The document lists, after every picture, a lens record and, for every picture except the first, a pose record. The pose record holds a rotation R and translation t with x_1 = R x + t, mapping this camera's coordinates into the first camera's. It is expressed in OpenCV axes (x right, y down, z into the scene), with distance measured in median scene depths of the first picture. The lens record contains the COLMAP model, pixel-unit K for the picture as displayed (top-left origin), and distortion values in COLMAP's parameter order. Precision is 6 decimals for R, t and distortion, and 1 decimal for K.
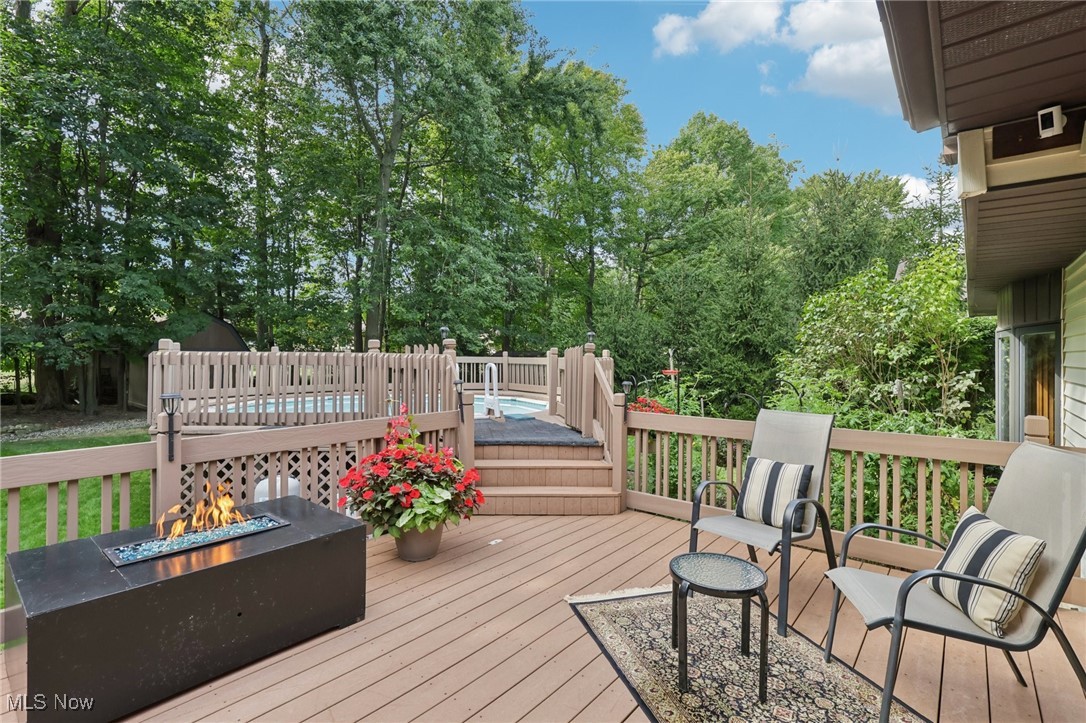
lens RADIAL K [[505.2, 0, 543.0], [0, 505.2, 361.5], [0, 0, 1]] dist [0.000838, 0.000276]
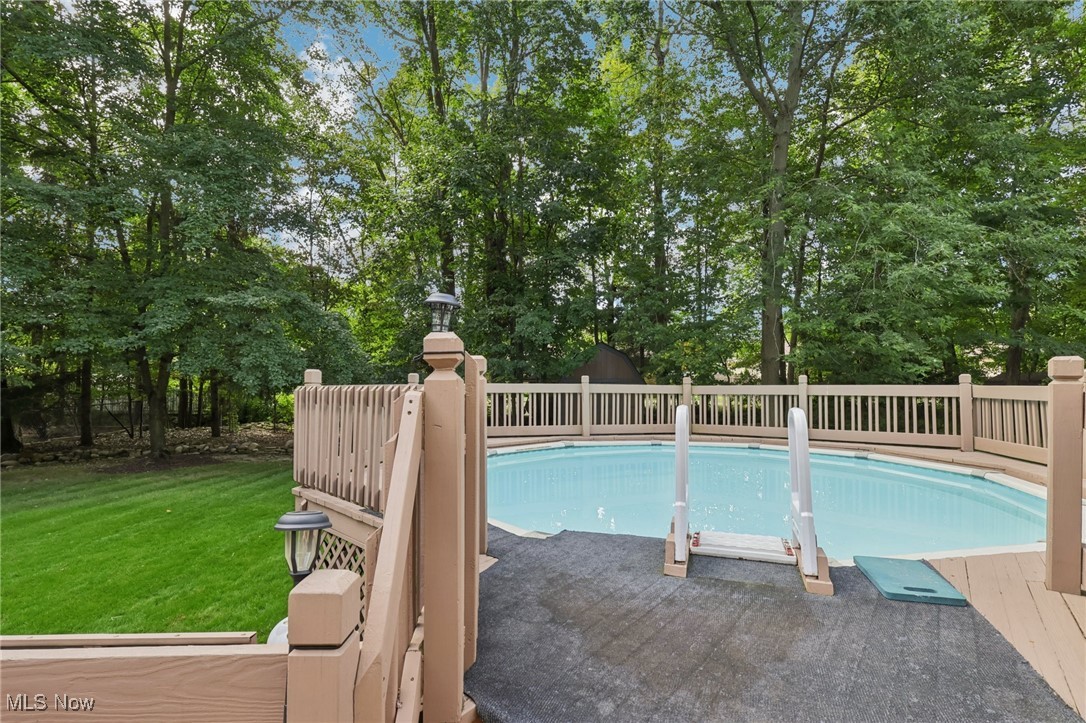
lens RADIAL K [[516.5, 0, 537.5], [0, 516.5, 380.6], [0, 0, 1]] dist [0.000807, 0.000578]
pose [[0.666821, -0.019686, -0.744958, 0.048715], [0.005292, 0.999751, -0.021682, -0.002479], [0.745199, 0.010515, 0.666759, 0.553084]]
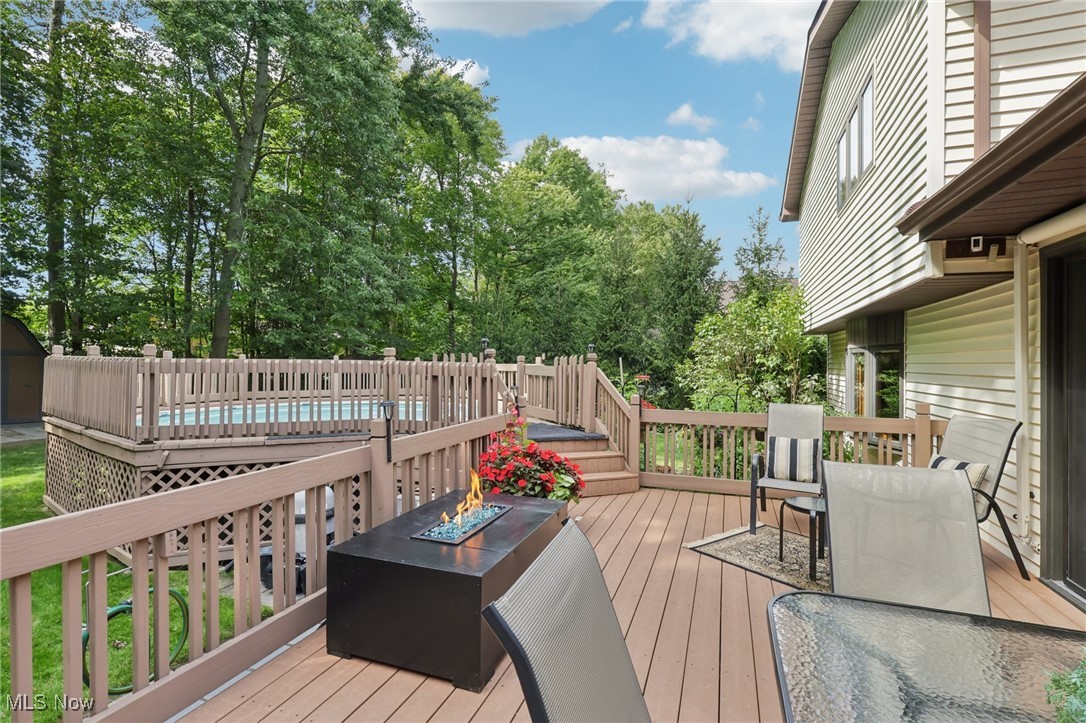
lens RADIAL K [[503.0, 0, 542.5], [0, 503.0, 368.1], [0, 0, 1]] dist [-0.000679, 0.000027]
pose [[0.940764, -0.001434, 0.339059, -0.326084], [-0.000339, 0.999987, 0.005168, -0.006101], [-0.339062, -0.004977, 0.940751, -0.059243]]
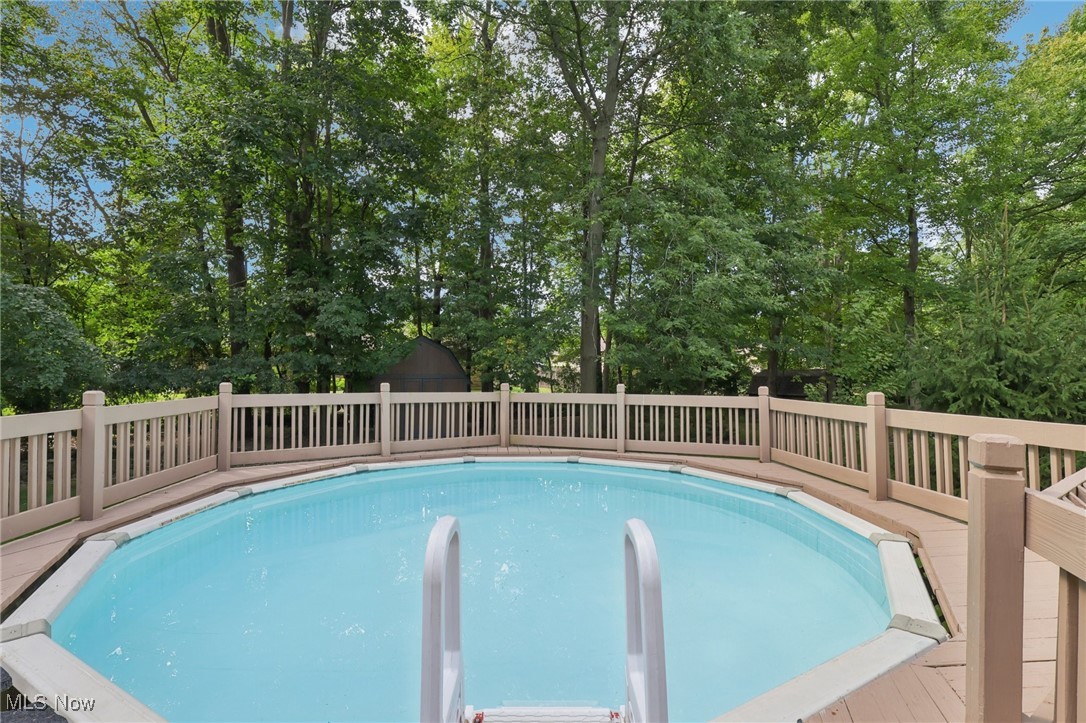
lens RADIAL K [[503.0, 0, 542.5], [0, 503.0, 368.1], [0, 0, 1]] dist [-0.000679, 0.000027]
pose [[0.874100, -0.013424, -0.485560, -0.045583], [0.004651, 0.999804, -0.019268, -0.052817], [0.485723, 0.014583, 0.873991, 0.756885]]
